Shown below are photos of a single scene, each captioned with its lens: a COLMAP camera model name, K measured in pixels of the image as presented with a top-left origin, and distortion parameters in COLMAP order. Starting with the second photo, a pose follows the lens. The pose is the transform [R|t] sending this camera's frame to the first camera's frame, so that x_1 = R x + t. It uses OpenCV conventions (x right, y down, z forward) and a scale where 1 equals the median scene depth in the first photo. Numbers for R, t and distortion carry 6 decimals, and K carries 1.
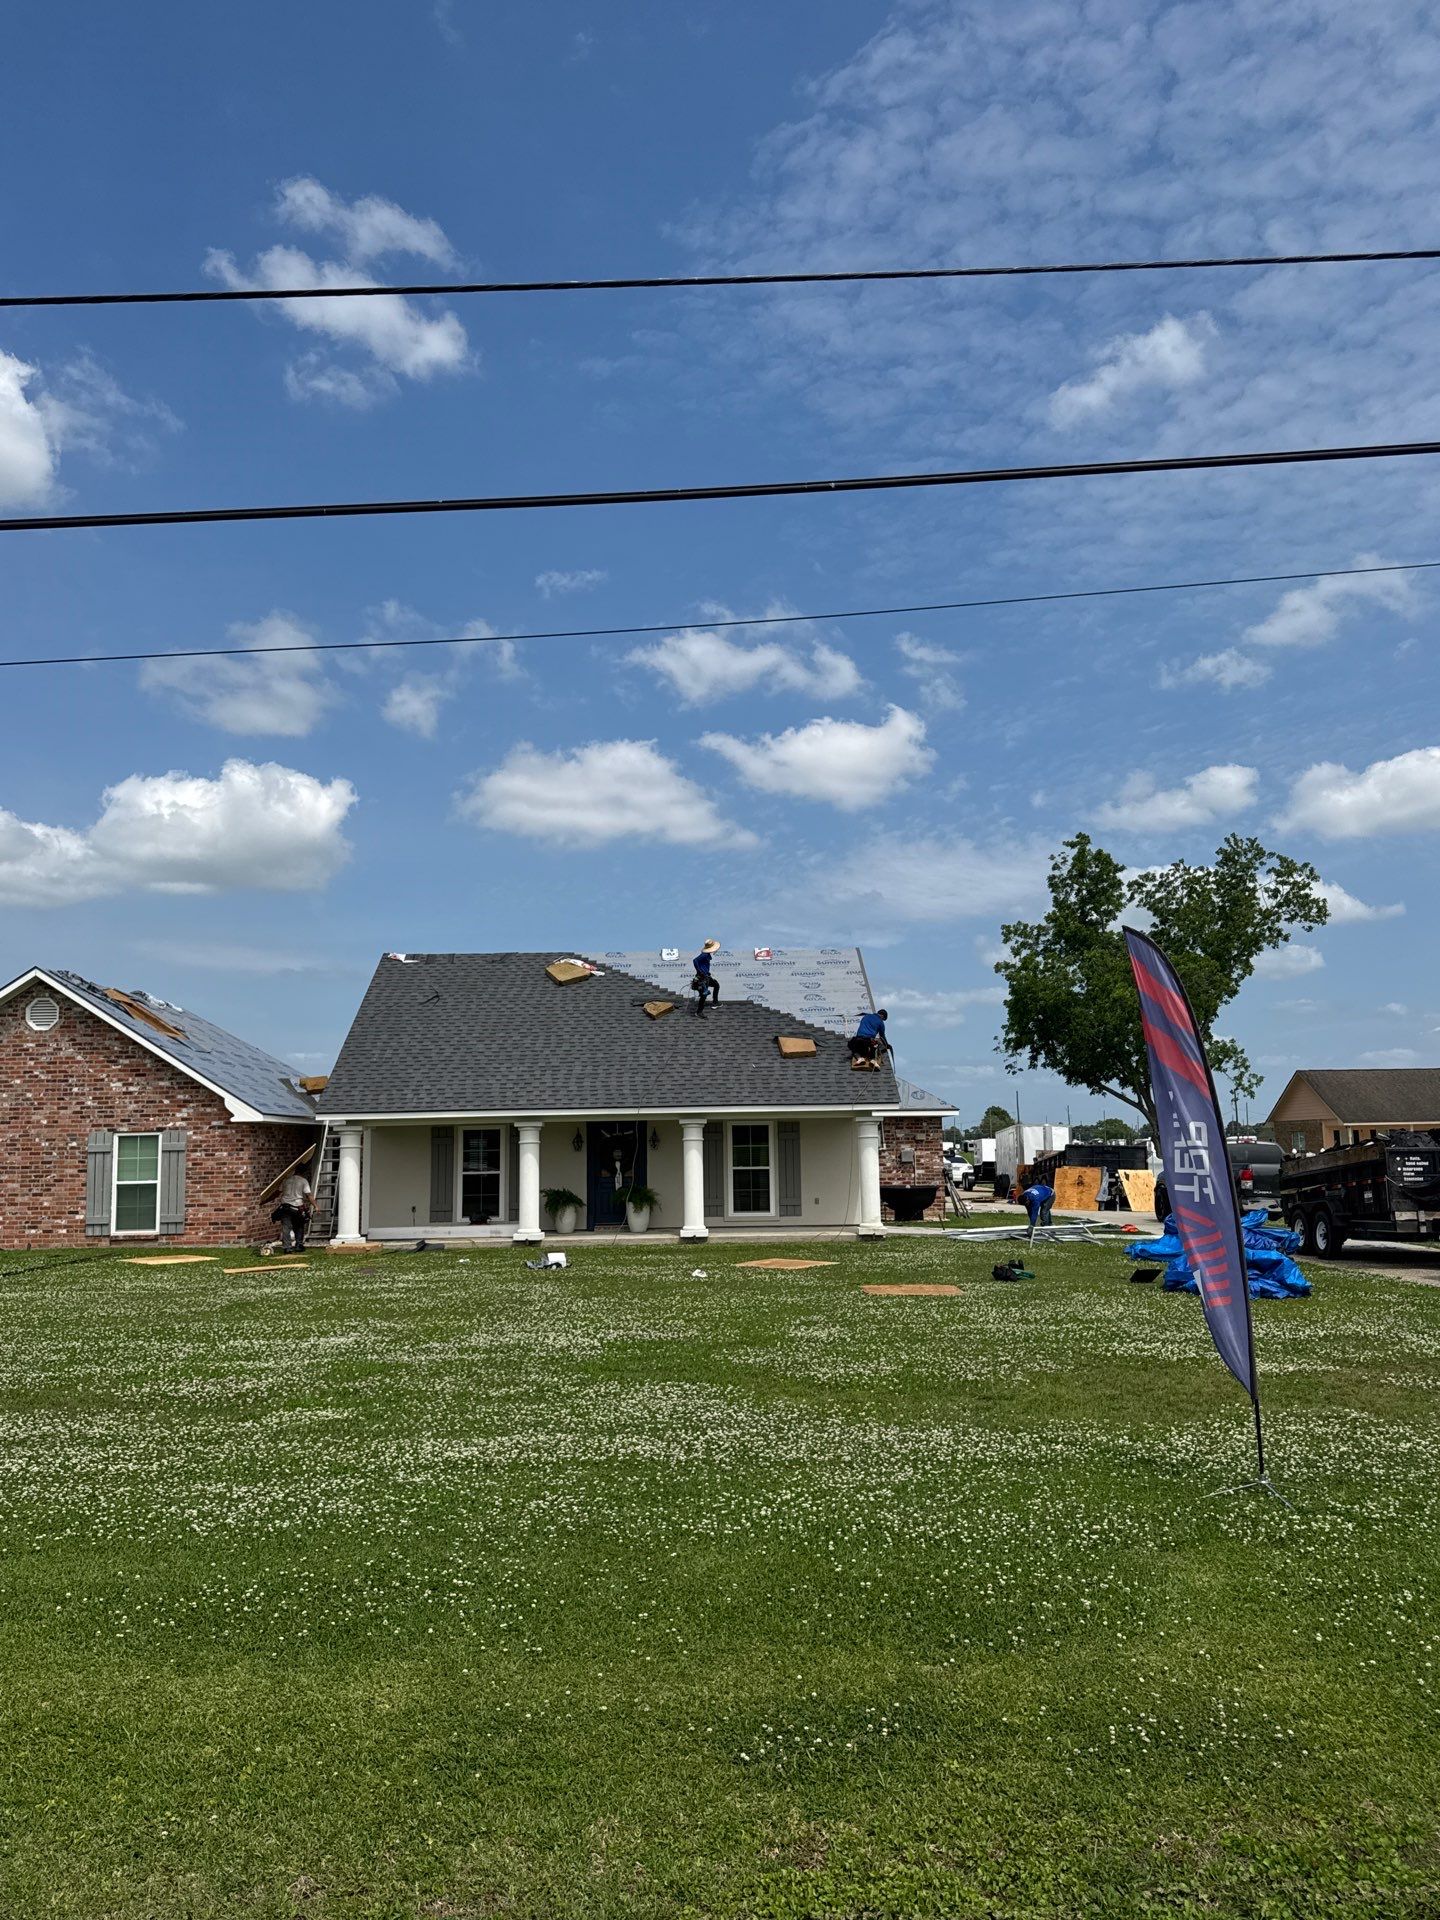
lens RADIAL K [[1750.3, 0, 781.9], [0, 1750.3, 925.8], [0, 0, 1]] dist [0.225241, -0.596846]
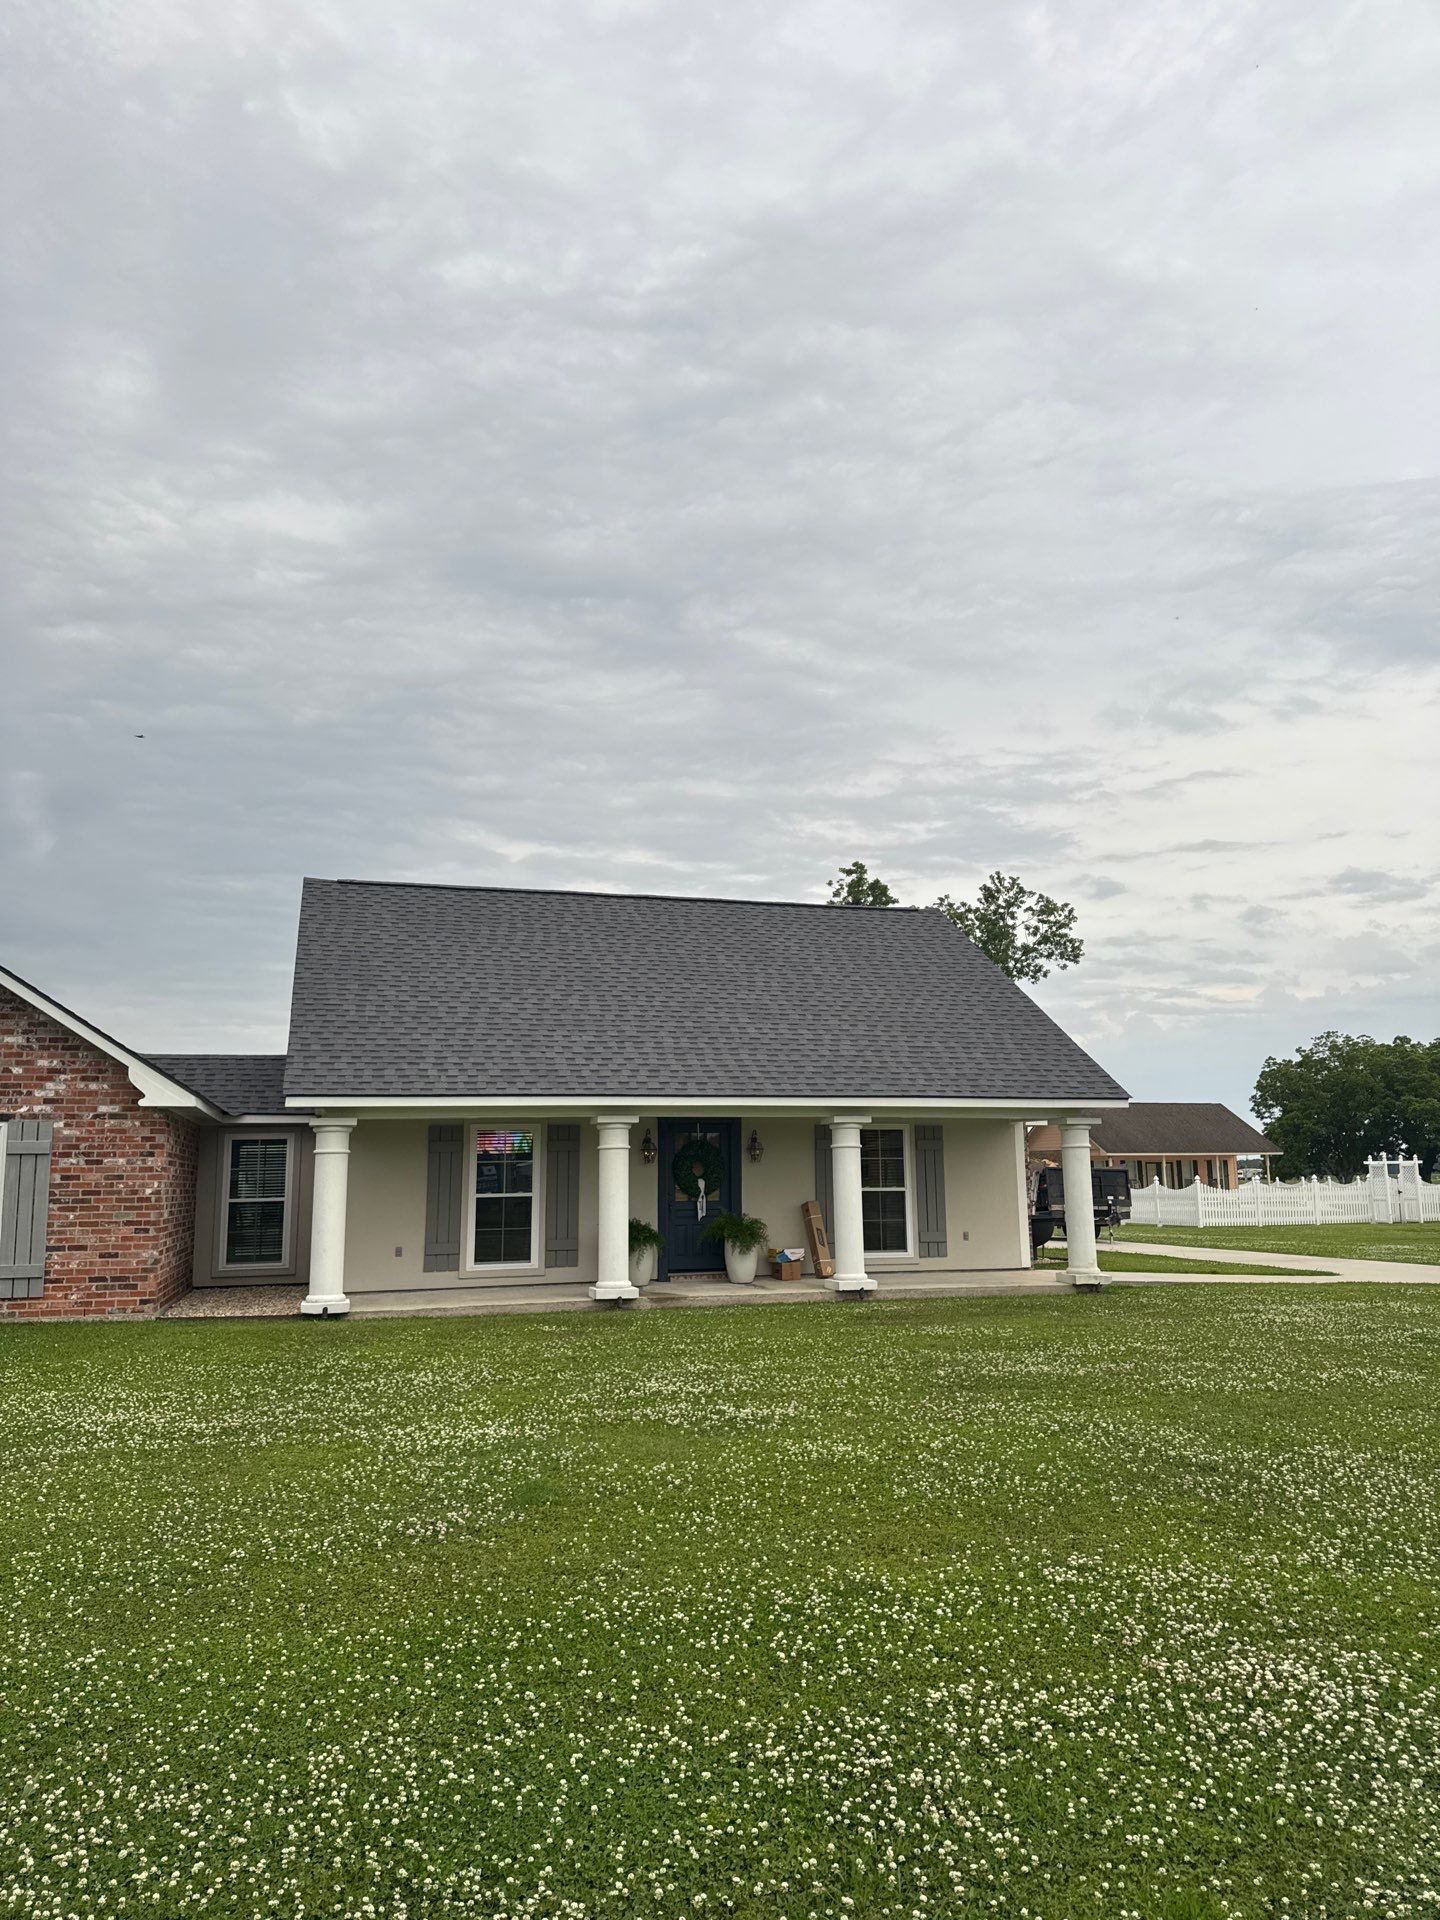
lens RADIAL K [[1399.6, 0, 722.5], [0, 1399.6, 929.3], [0, 0, 1]] dist [0.171320, -0.403996]
pose [[0.957271, 0.053069, 0.284282, -0.249738], [-0.037220, 0.997452, -0.060869, 0.069658], [-0.286788, 0.047687, 0.956807, 0.465545]]
